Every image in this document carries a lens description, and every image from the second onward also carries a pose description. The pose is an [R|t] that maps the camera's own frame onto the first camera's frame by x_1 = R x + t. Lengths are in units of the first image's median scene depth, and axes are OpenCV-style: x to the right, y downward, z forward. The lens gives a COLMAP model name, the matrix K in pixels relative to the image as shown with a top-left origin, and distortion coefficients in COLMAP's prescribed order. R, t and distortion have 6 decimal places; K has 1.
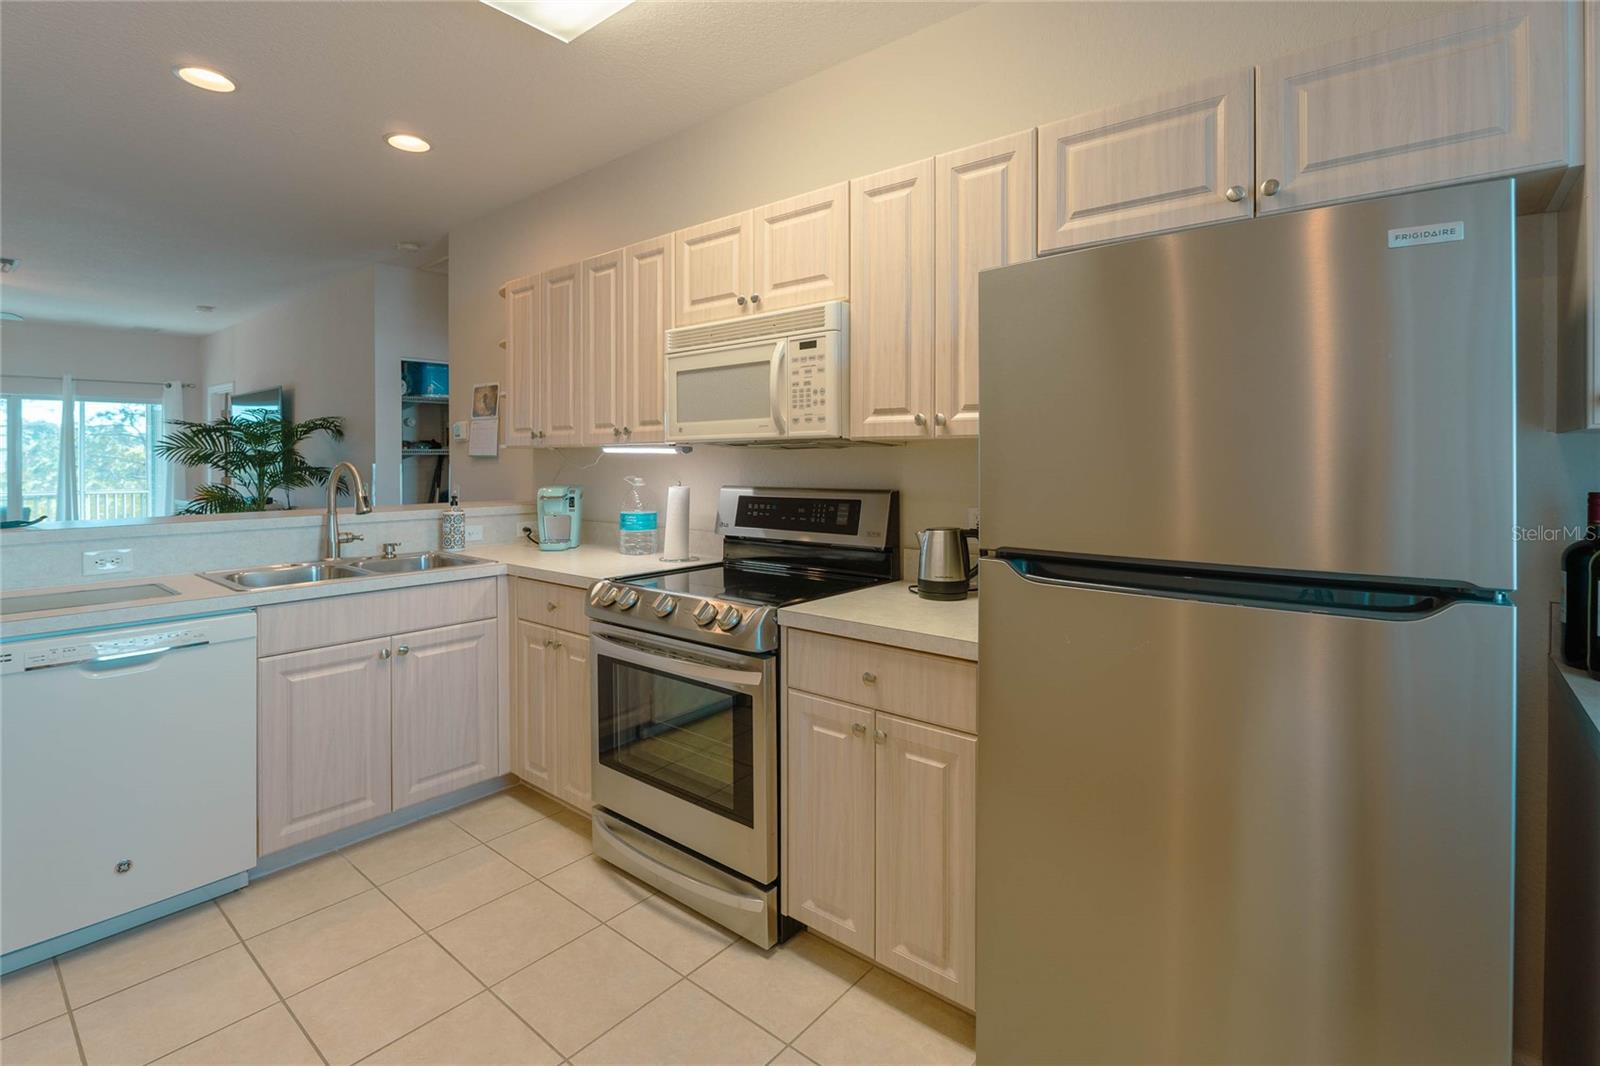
lens RADIAL K [[677.9, 0, 772.3], [0, 677.9, 469.8], [0, 0, 1]] dist [-0.011391, -0.000317]
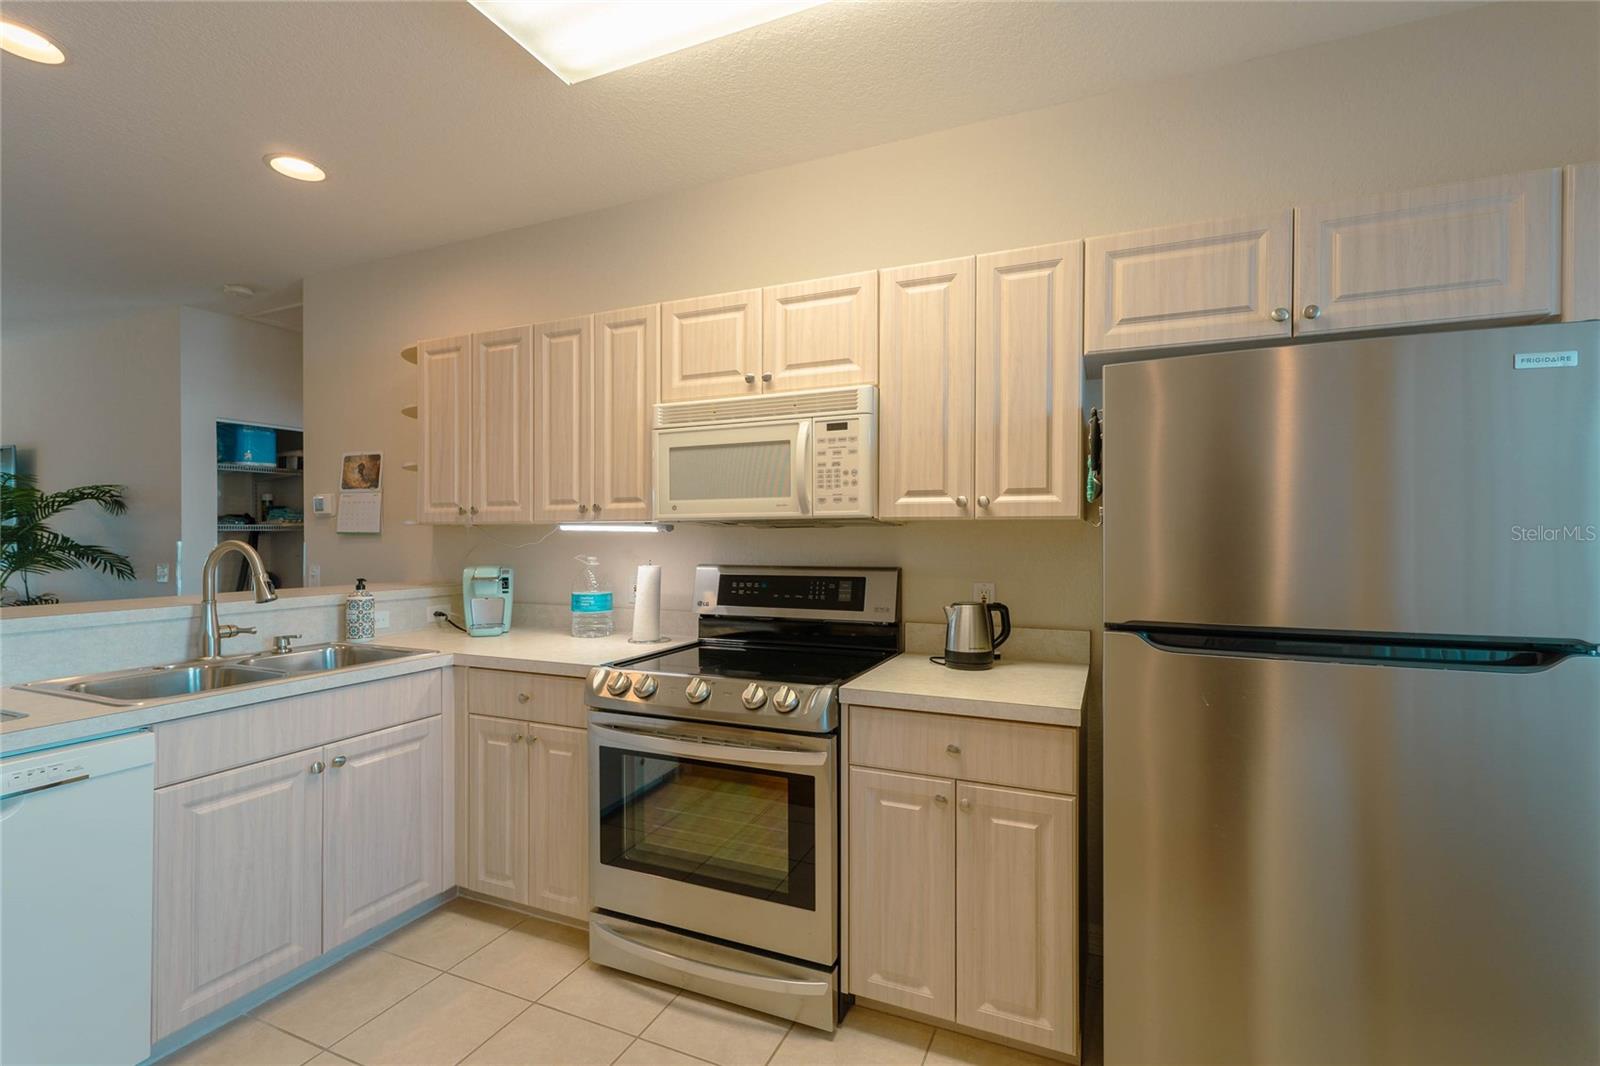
lens RADIAL K [[640.5, 0, 800.3], [0, 640.5, 545.4], [0, 0, 1]] dist [0.002066, 0.000029]
pose [[0.964971, -0.001651, 0.262352, -0.221495], [0.002190, 0.999996, -0.001763, -0.003042], [-0.262348, 0.002276, 0.964971, 0.072068]]
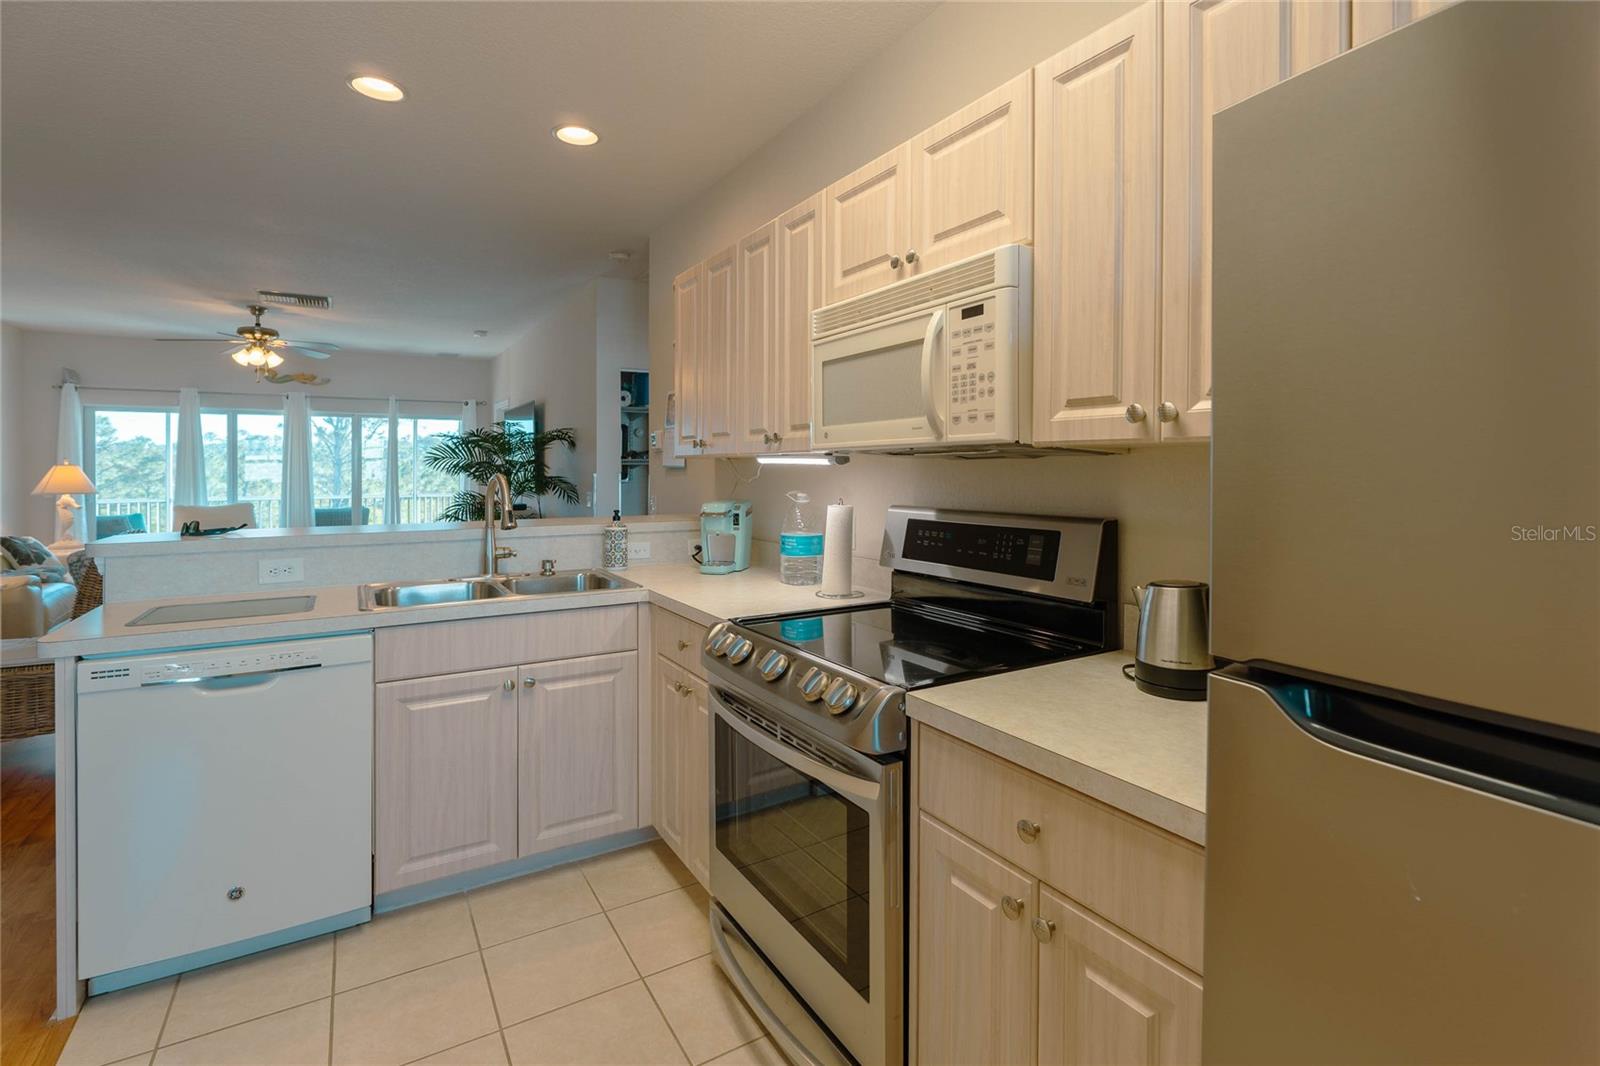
lens RADIAL K [[722.1, 0, 801.1], [0, 722.1, 481.4], [0, 0, 1]] dist [-0.010110, 0.000135]
pose [[0.958784, 0.007192, -0.284046, 0.083705], [-0.006913, 0.999974, 0.001984, -0.007080], [0.284053, 0.000061, 0.958809, 0.200544]]
